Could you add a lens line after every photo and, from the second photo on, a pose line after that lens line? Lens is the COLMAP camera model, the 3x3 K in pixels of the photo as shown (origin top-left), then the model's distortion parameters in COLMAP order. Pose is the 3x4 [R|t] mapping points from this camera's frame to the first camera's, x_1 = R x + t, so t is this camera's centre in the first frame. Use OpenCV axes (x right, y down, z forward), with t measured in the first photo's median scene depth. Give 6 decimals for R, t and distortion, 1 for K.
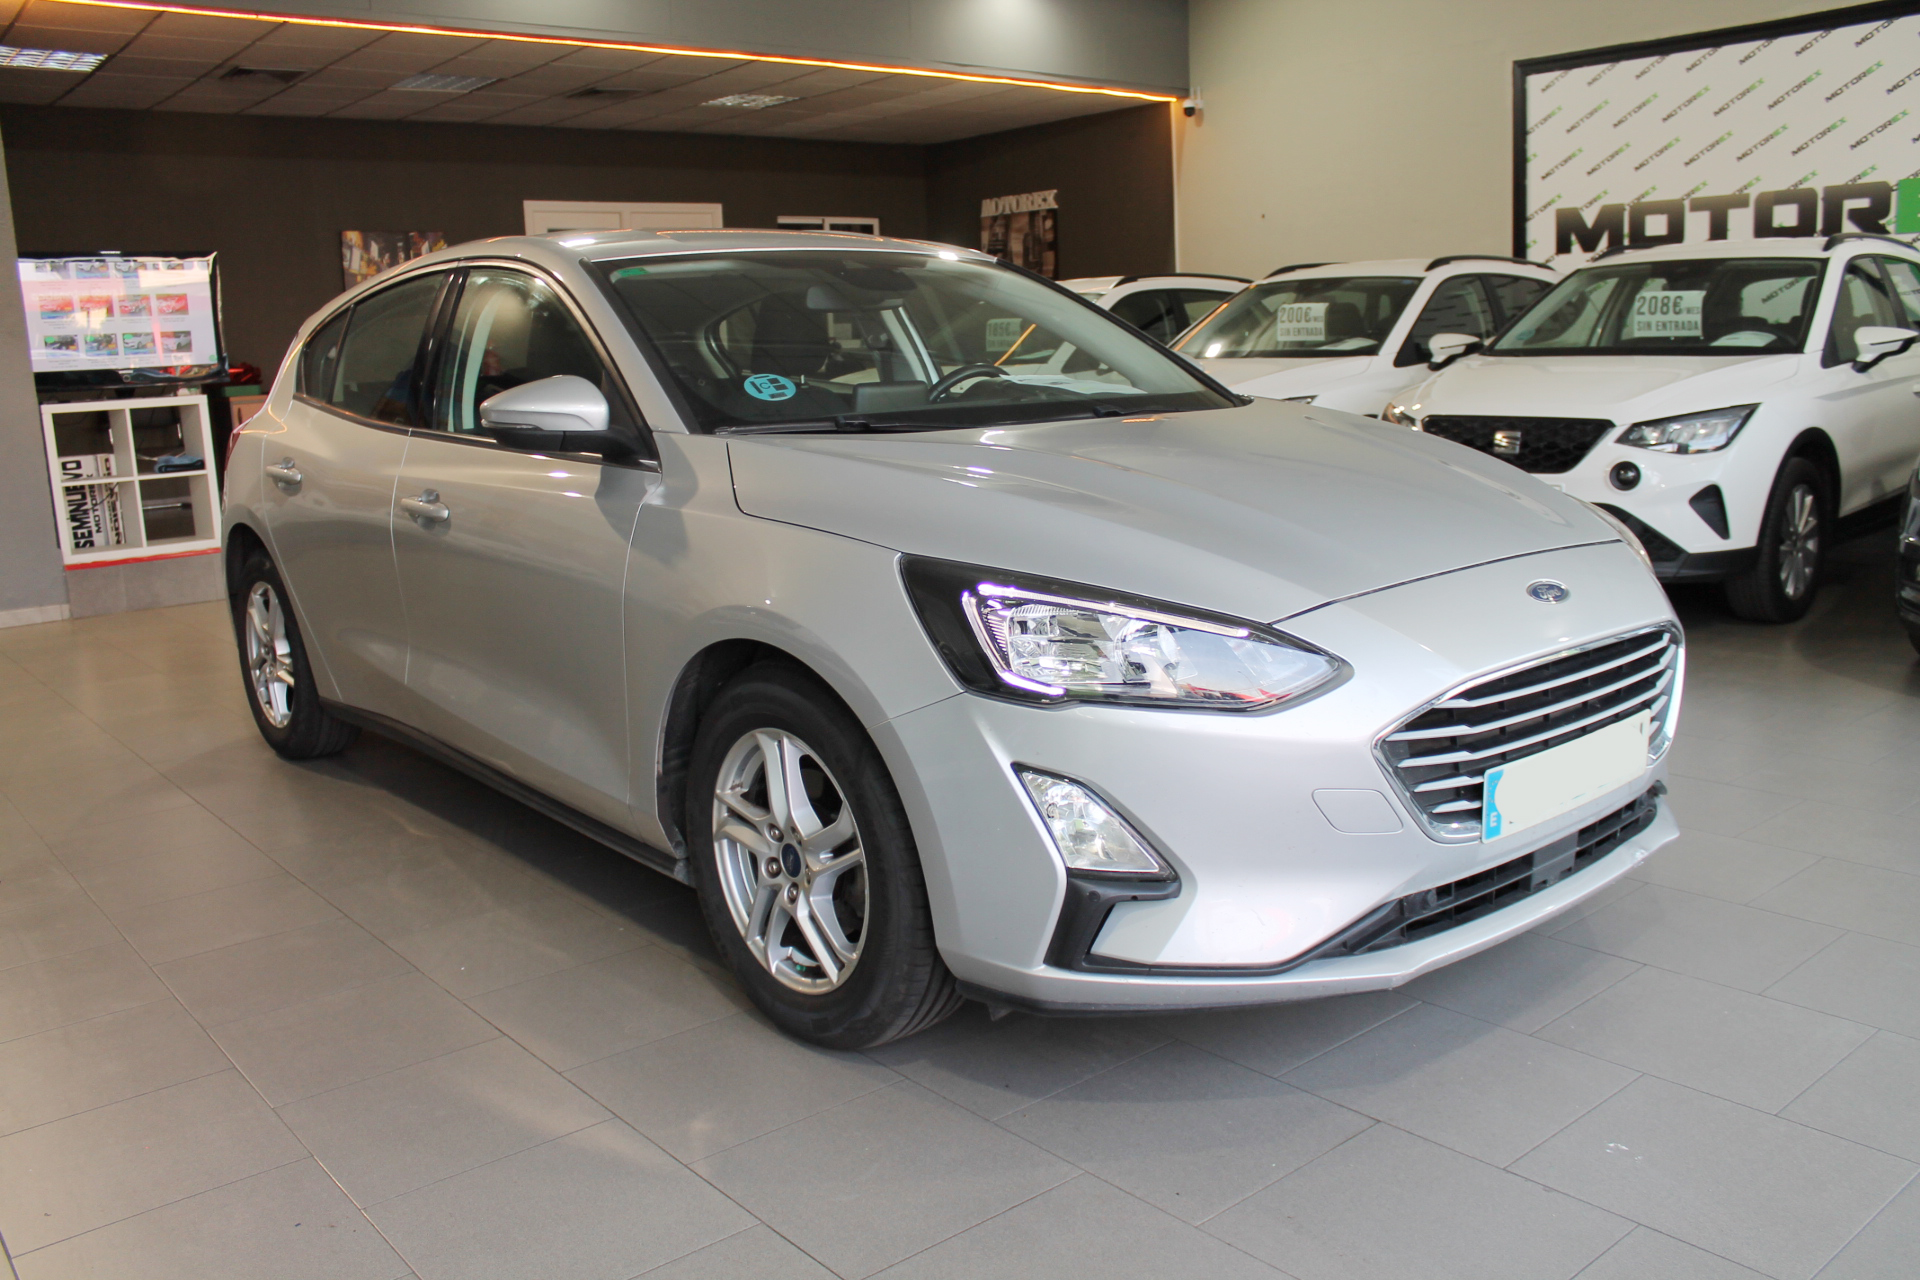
lens RADIAL K [[1581.9, 0, 959.0], [0, 1581.9, 656.5], [0, 0, 1]] dist [-0.166290, 0.125498]
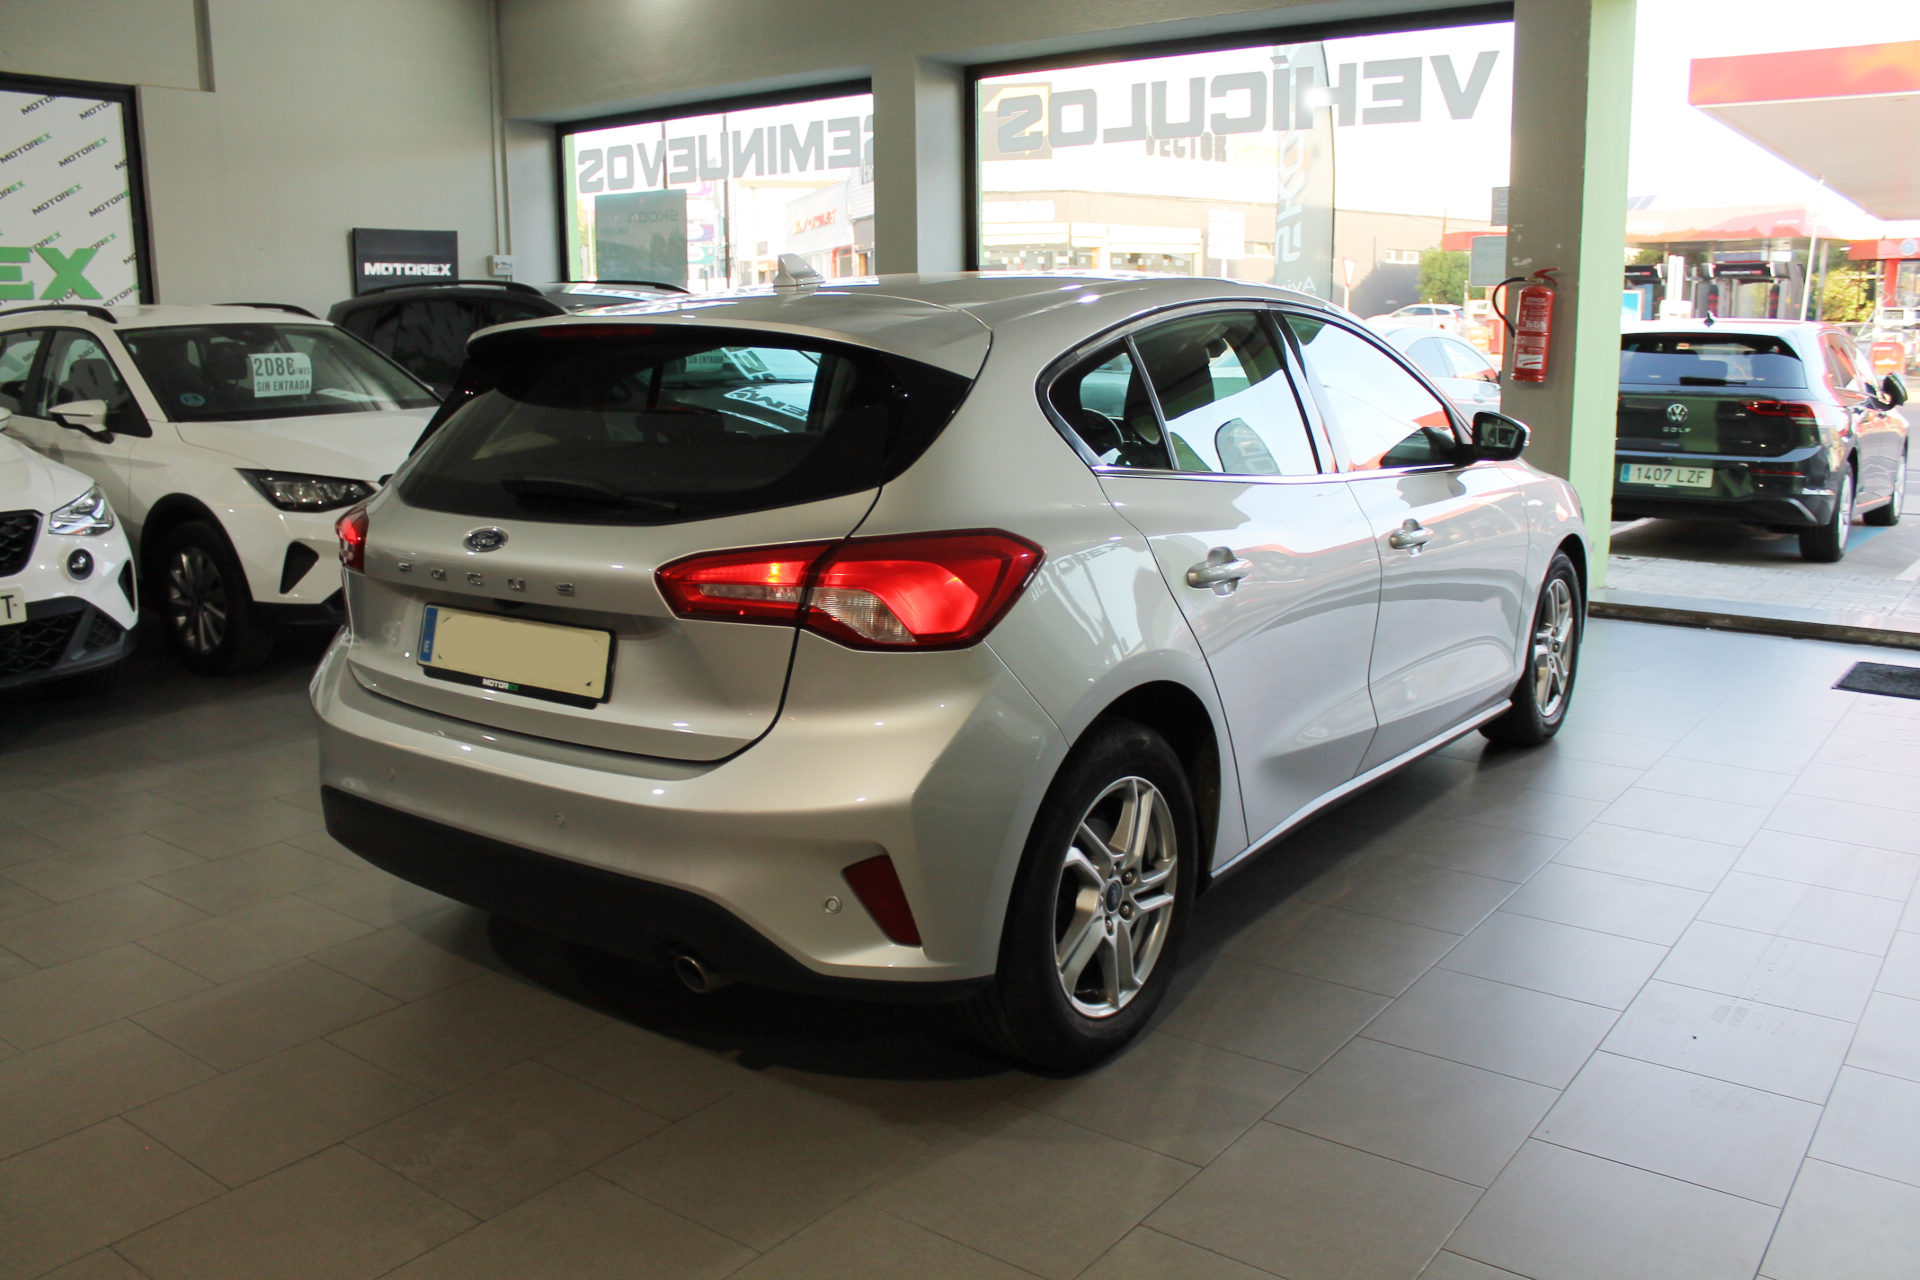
lens RADIAL K [[1581.9, 0, 957.6], [0, 1581.9, 651.8], [0, 0, 1]] dist [-0.166290, 0.125498]
pose [[-0.228433, -0.153662, 0.961356, -0.497419], [0.211272, 0.956109, 0.203024, -0.110576], [-0.950359, 0.249486, -0.185943, 0.562584]]
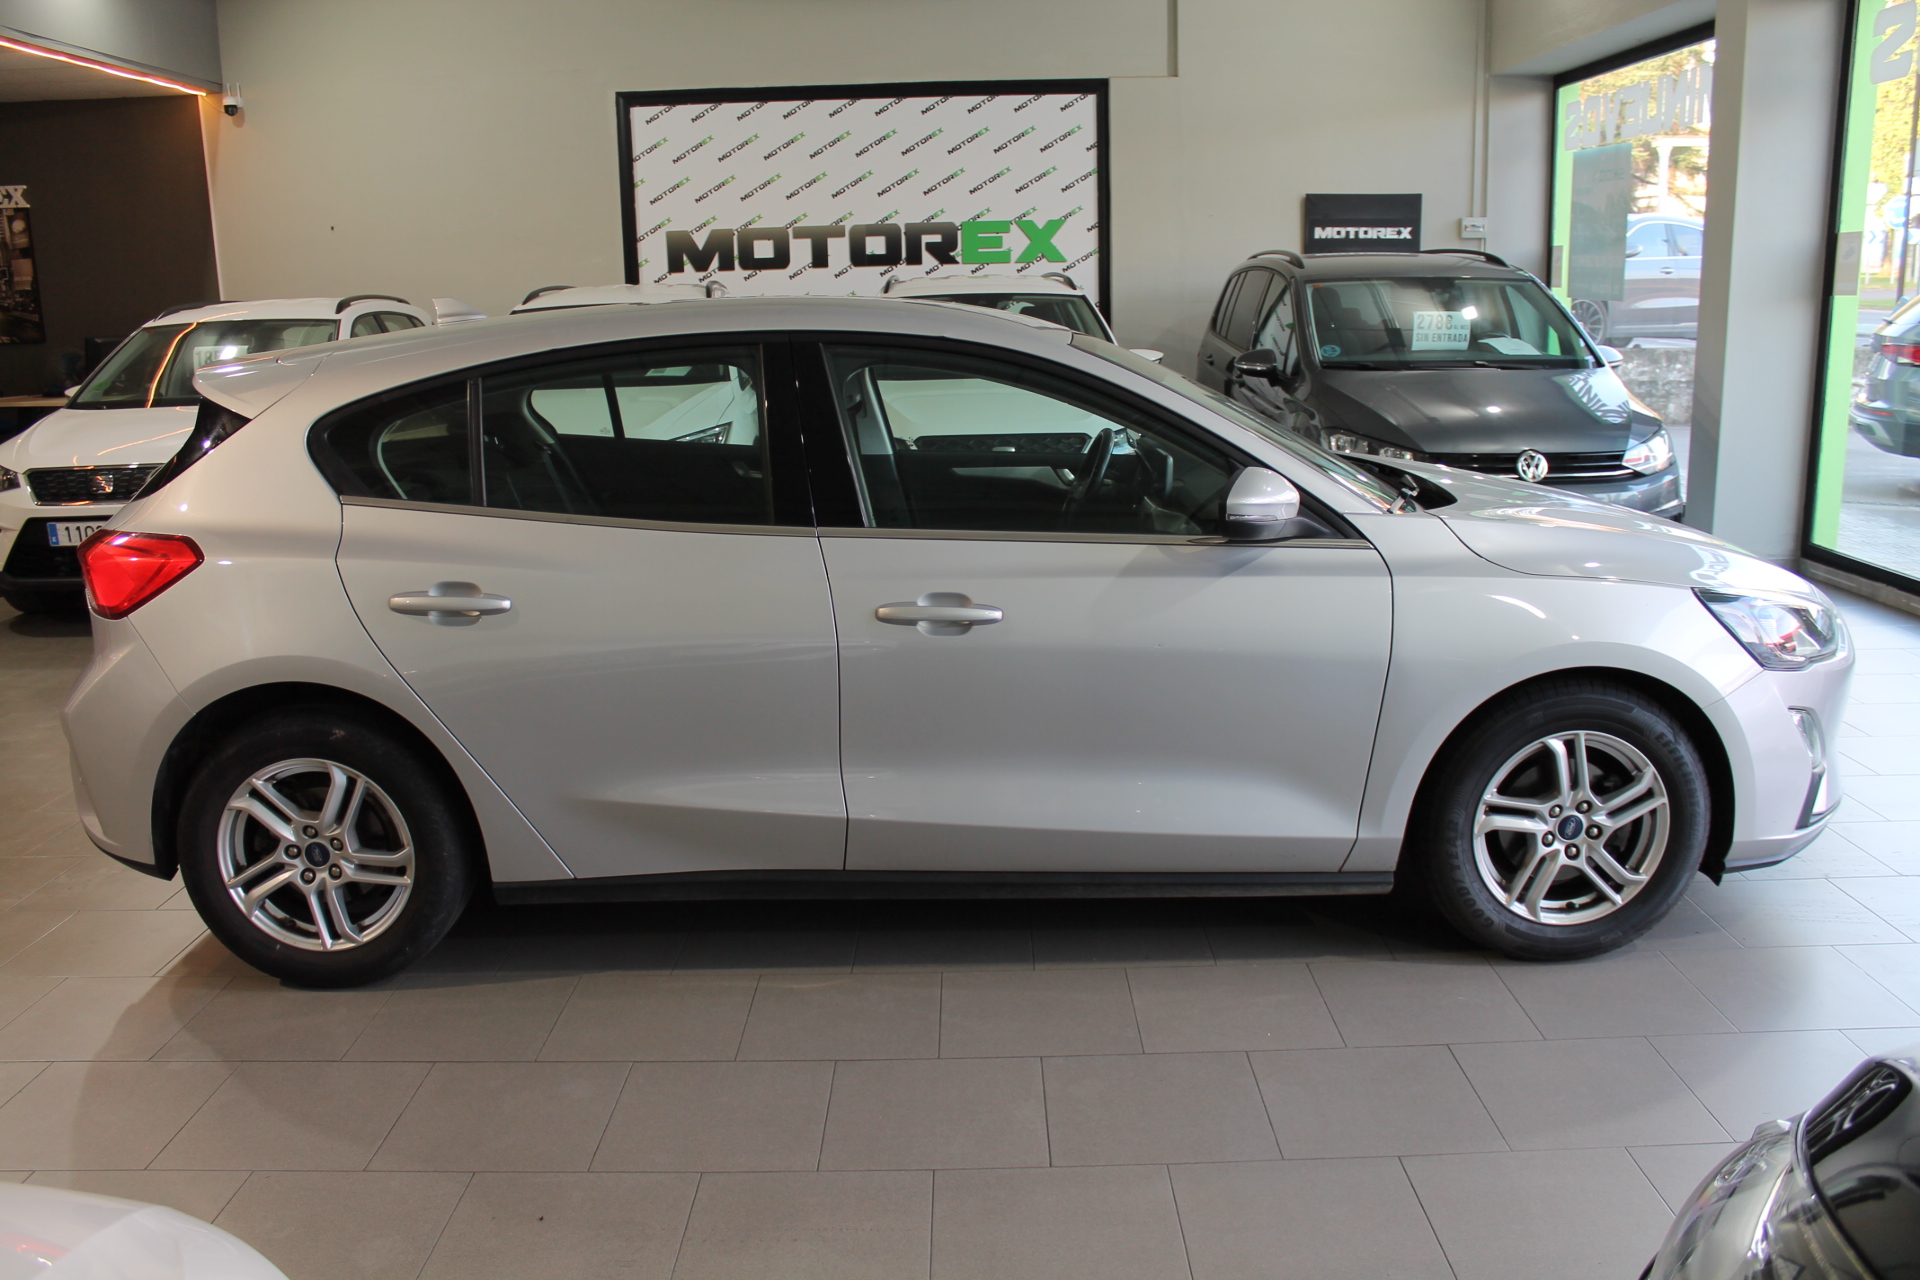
lens RADIAL K [[1581.9, 0, 955.1], [0, 1581.9, 657.2], [0, 0, 1]] dist [-0.166290, 0.125498]
pose [[0.644987, -0.152230, 0.748877, -0.394407], [0.144704, 0.986558, 0.075915, -0.052679], [-0.750368, 0.059401, 0.658346, 0.148412]]
